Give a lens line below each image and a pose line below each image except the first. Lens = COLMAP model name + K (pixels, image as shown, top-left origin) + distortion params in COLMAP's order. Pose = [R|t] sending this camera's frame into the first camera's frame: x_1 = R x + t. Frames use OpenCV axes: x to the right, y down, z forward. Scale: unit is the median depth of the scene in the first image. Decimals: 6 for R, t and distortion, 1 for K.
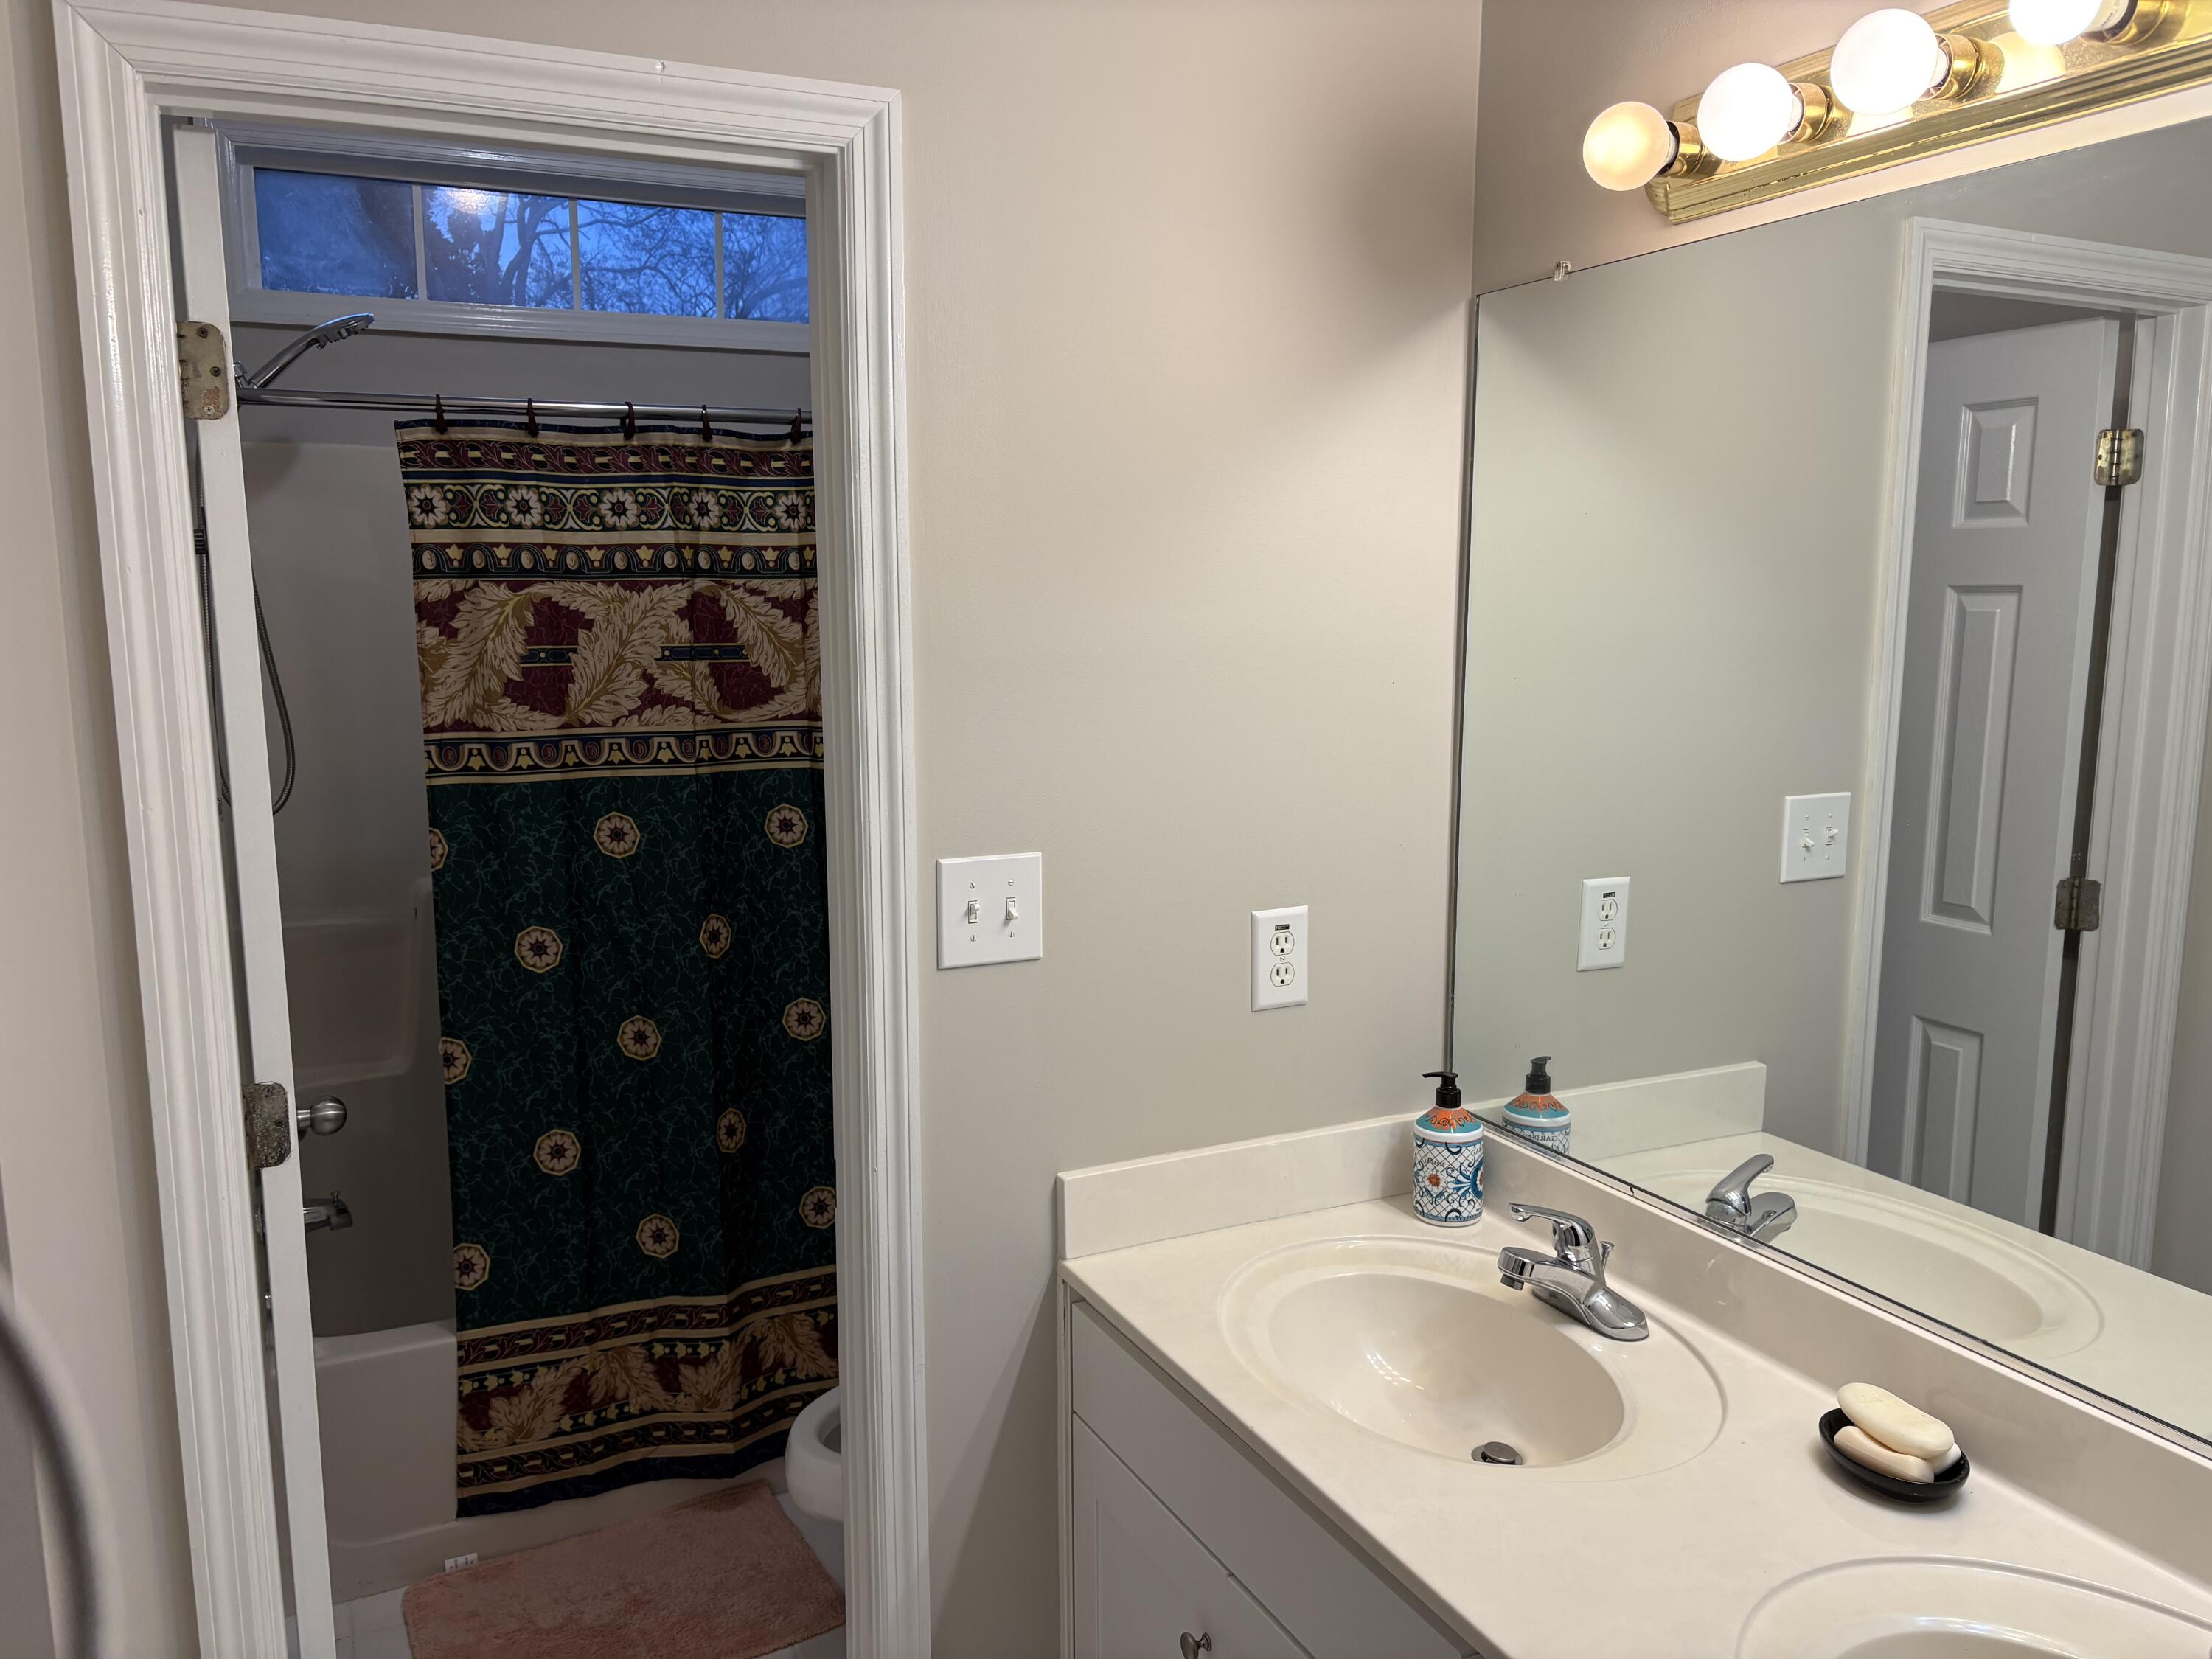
lens RADIAL K [[1663.8, 0, 1103.5], [0, 1663.8, 836.0], [0, 0, 1]] dist [-0.014596, -0.004079]
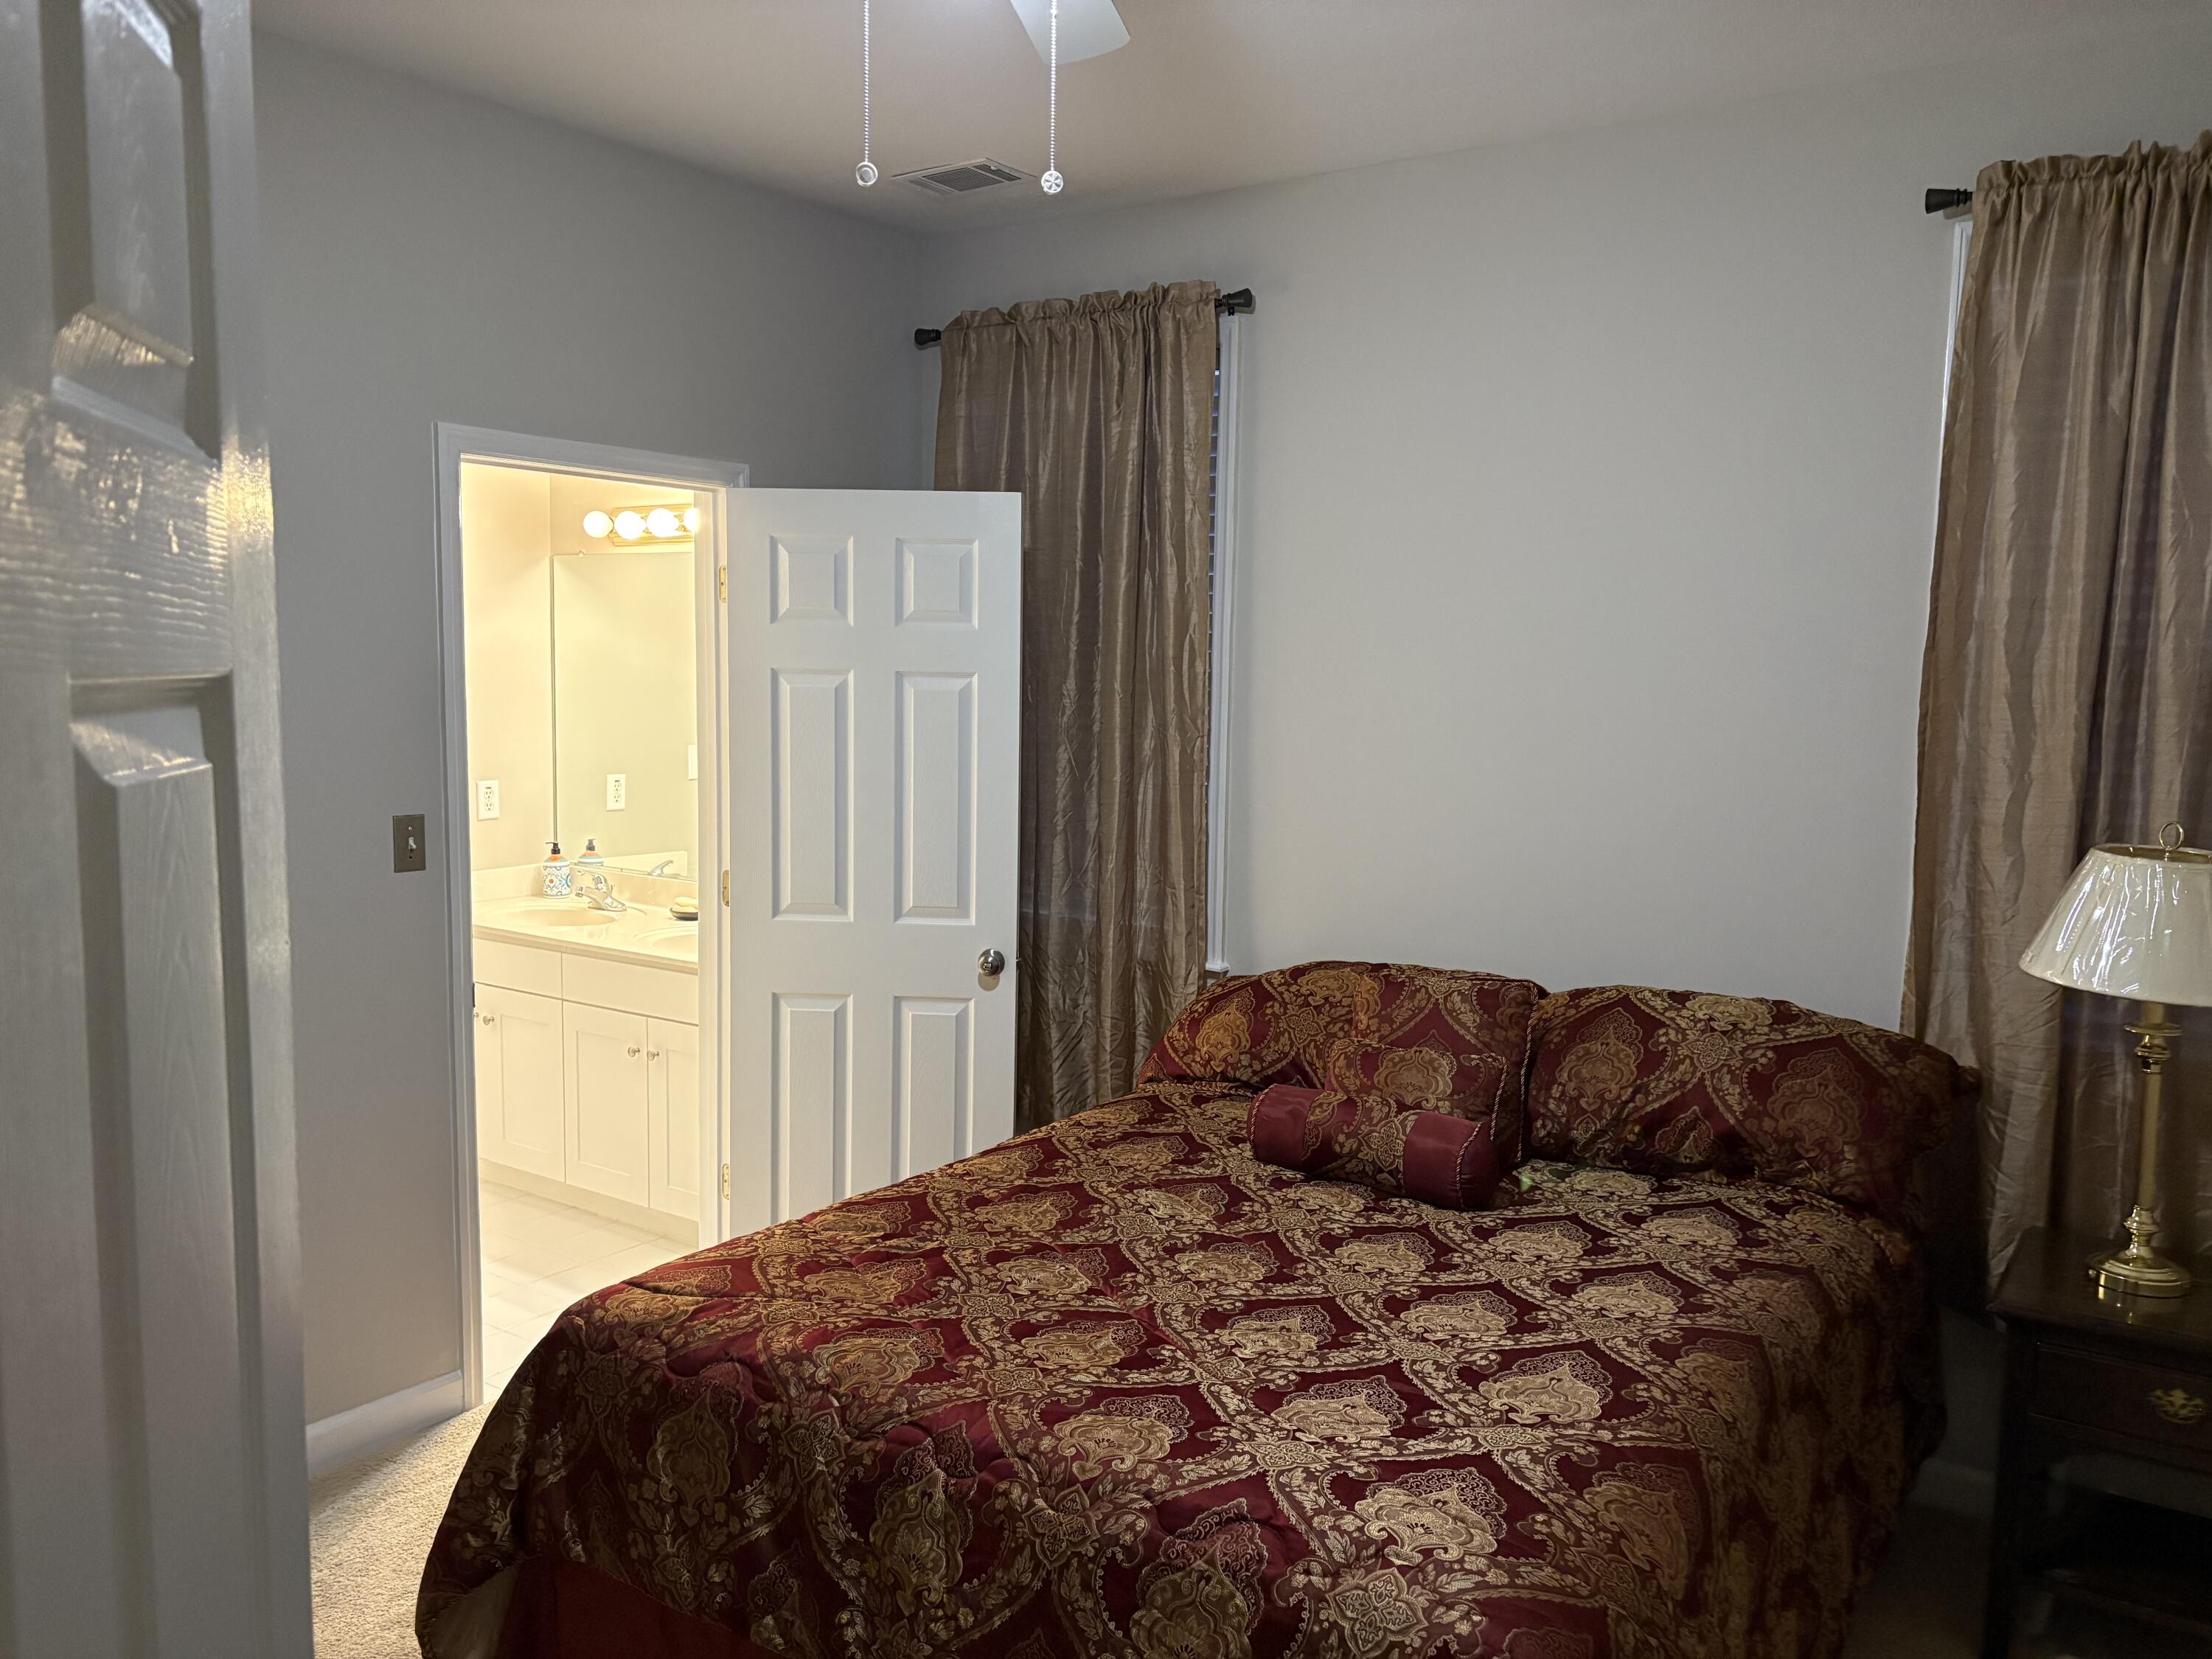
lens RADIAL K [[1663.8, 0, 1108.8], [0, 1663.8, 832.4], [0, 0, 1]] dist [-0.014596, -0.004079]
pose [[0.872126, -0.042798, 0.487405, -0.313006], [0.061685, 0.997836, -0.022757, 0.235077], [-0.485377, 0.049913, 0.872879, -1.735884]]
